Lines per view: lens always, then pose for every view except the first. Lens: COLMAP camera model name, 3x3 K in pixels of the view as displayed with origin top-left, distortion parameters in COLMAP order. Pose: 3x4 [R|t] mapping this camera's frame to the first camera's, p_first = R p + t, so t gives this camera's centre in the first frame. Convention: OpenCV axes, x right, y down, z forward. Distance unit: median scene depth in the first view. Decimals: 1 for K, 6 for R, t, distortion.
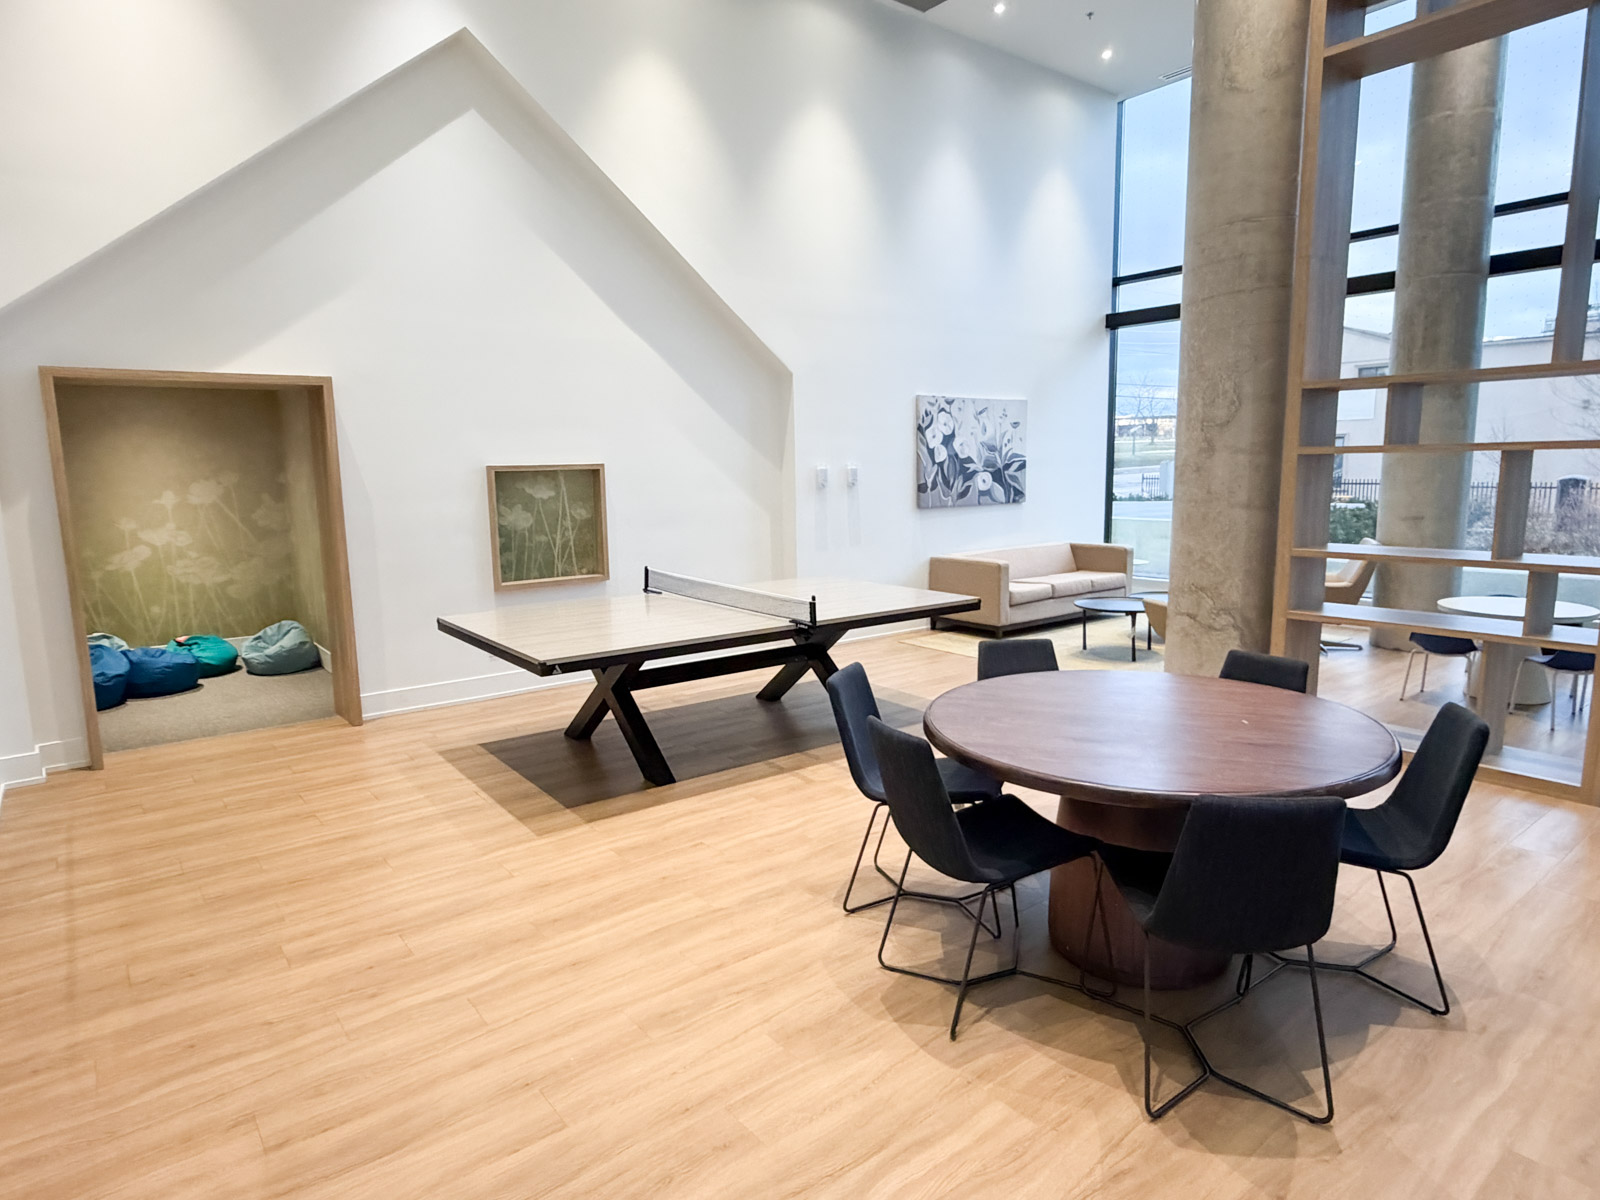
lens RADIAL K [[930.6, 0, 800.7], [0, 930.6, 593.4], [0, 0, 1]] dist [0.002396, -0.000810]
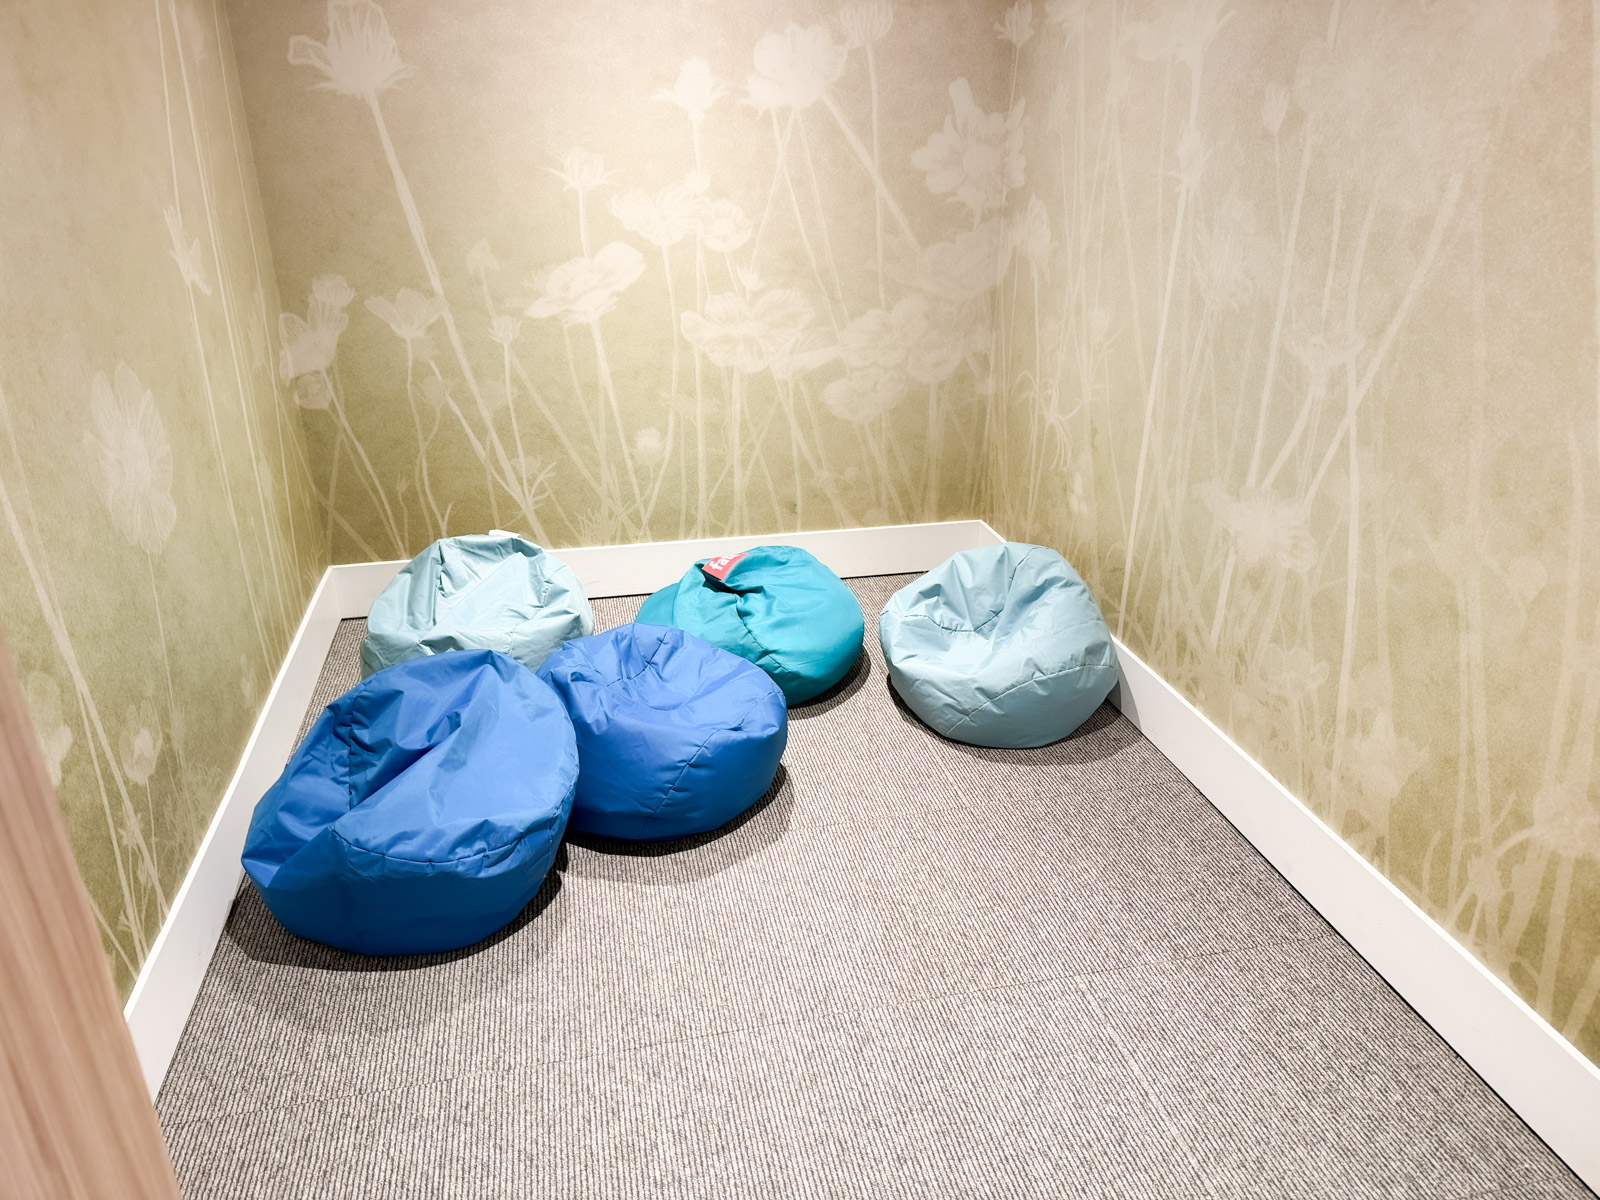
lens RADIAL K [[1104.1, 0, 804.4], [0, 1104.1, 604.9], [0, 0, 1]] dist [0.043463, -0.002543]
pose [[0.900926, 0.190546, -0.389903, -0.467519], [-0.076099, 0.953895, 0.290333, -0.047696], [0.427248, -0.231897, 0.873889, 0.650472]]
